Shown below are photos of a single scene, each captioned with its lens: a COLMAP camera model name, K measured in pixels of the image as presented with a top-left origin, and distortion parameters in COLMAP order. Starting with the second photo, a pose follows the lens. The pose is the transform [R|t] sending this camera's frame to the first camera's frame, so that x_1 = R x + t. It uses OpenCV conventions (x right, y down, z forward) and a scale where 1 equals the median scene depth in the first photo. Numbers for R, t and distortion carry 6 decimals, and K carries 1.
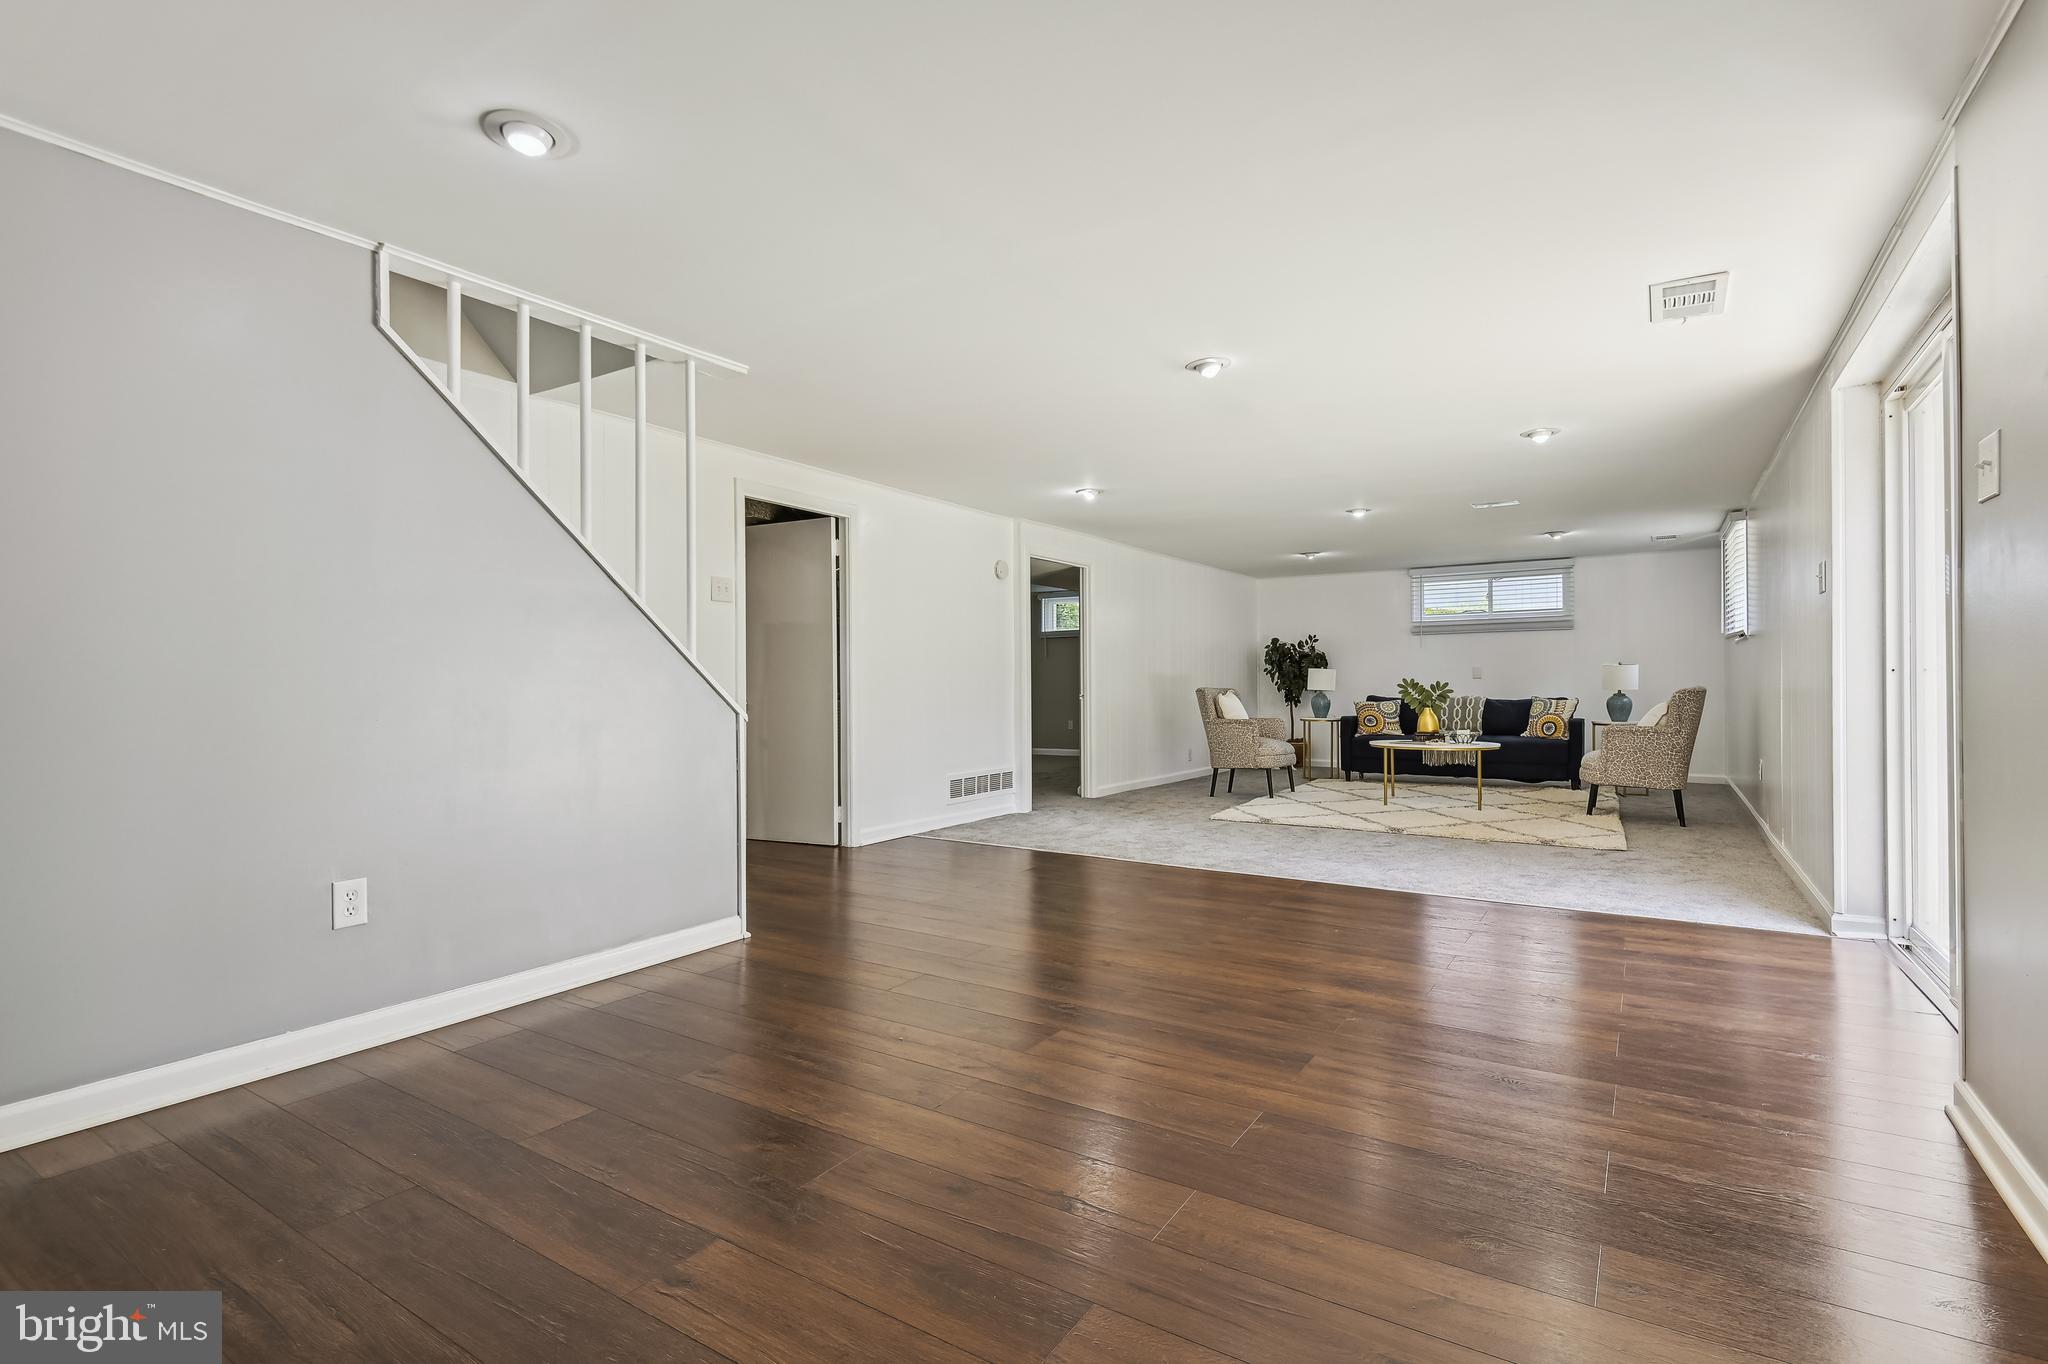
lens RADIAL K [[937.8, 0, 1024.0], [0, 937.8, 682.0], [0, 0, 1]] dist [0.001132, 0.000092]
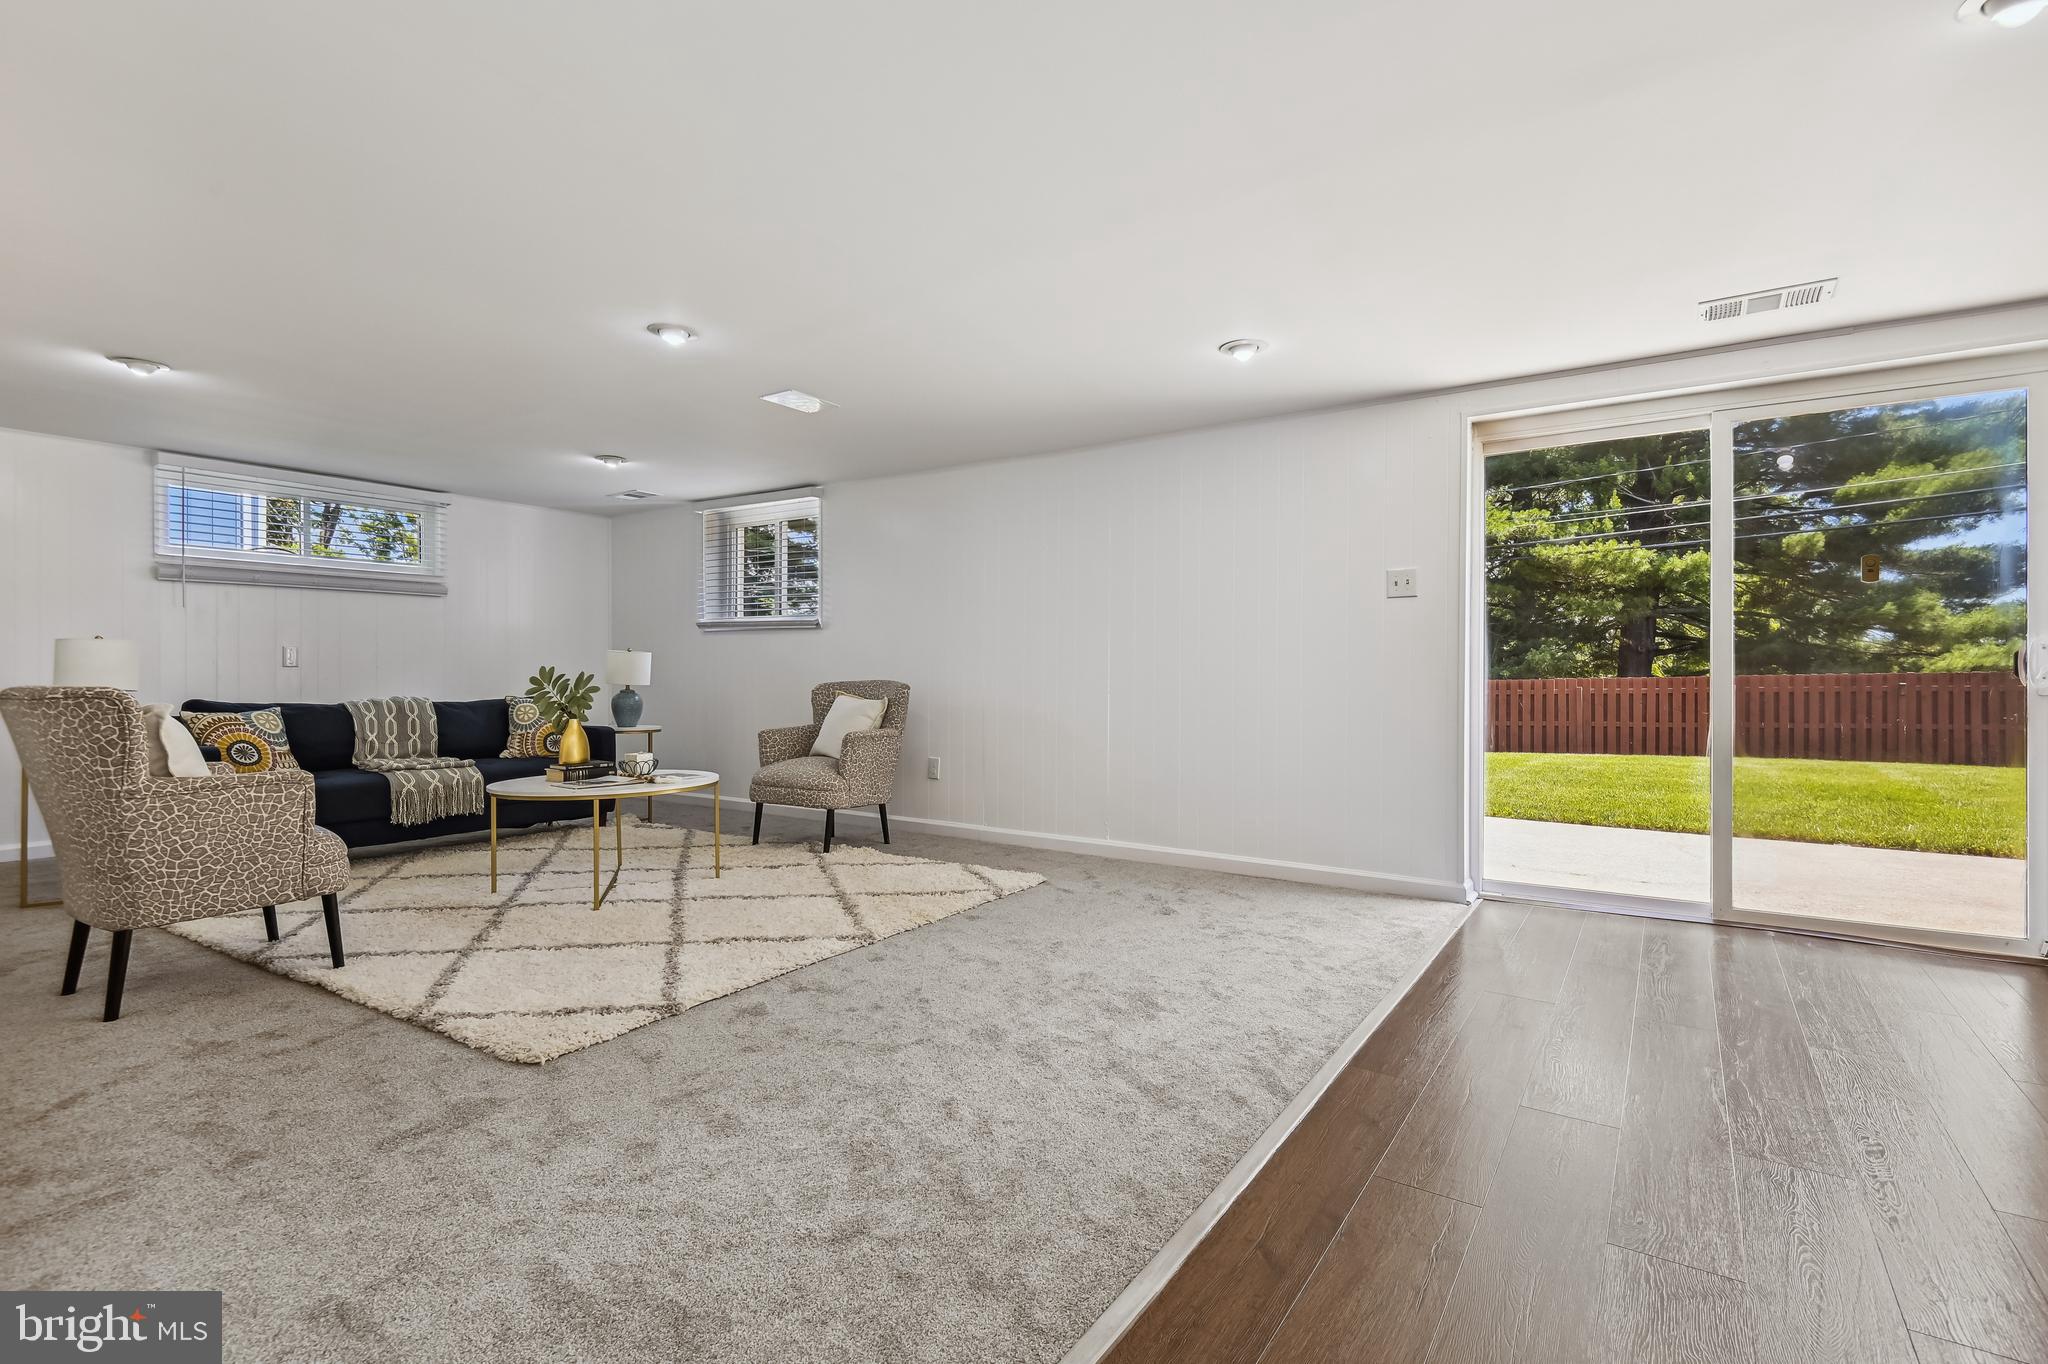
lens RADIAL K [[937.8, 0, 1024.0], [0, 937.8, 682.0], [0, 0, 1]] dist [0.001132, 0.000092]
pose [[0.009725, -0.003504, 0.999947, -0.113964], [-0.005580, 0.999978, 0.003558, 0.001431], [-0.999937, -0.005614, 0.009706, 0.635740]]
